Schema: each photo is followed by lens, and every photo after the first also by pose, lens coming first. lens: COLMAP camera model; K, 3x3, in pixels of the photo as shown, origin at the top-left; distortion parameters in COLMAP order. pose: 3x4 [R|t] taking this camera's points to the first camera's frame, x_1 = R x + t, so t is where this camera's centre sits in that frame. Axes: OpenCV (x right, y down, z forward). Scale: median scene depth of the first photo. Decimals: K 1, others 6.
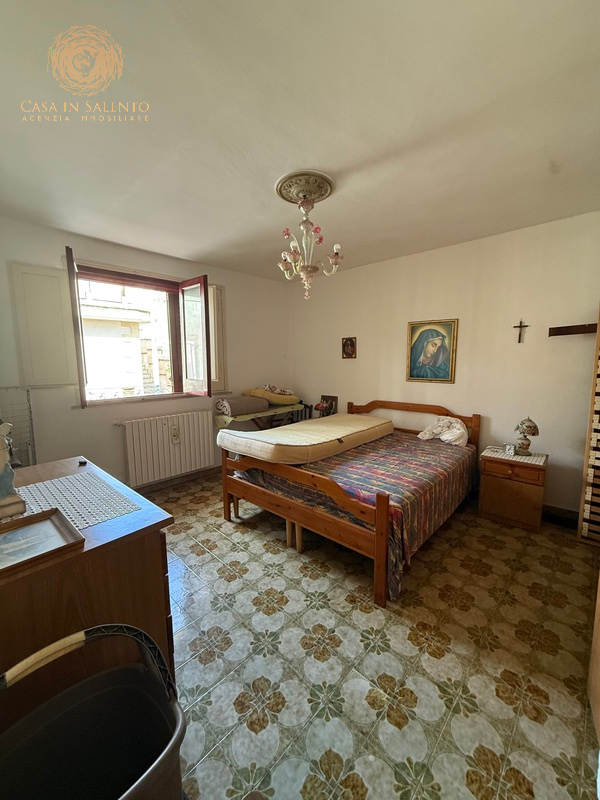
lens RADIAL K [[318.5, 0, 303.1], [0, 318.5, 396.6], [0, 0, 1]] dist [0.000301, -0.000013]
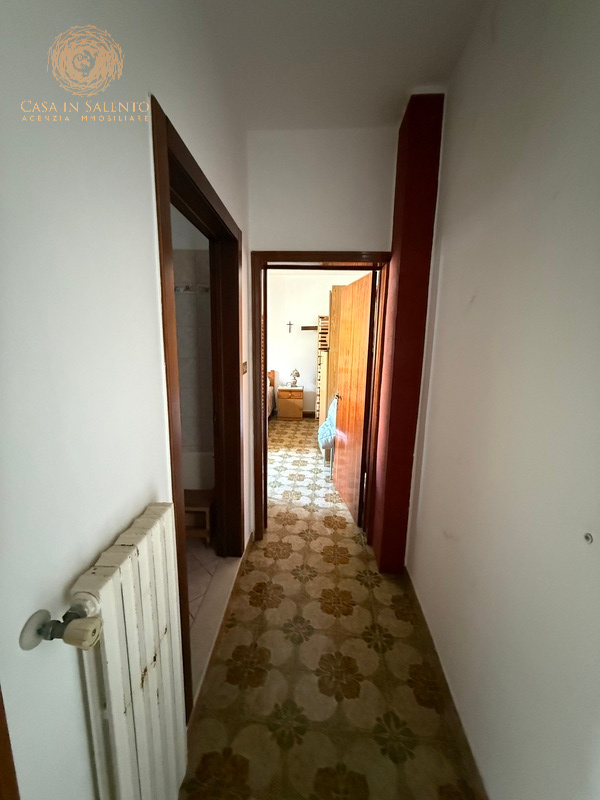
lens RADIAL K [[318.5, 0, 303.1], [0, 318.5, 396.6], [0, 0, 1]] dist [0.000301, -0.000013]
pose [[0.779152, -0.086624, 0.620821, -0.601871], [0.044818, 0.995569, 0.082665, 0.079948], [-0.625231, -0.036584, 0.779582, -0.709653]]
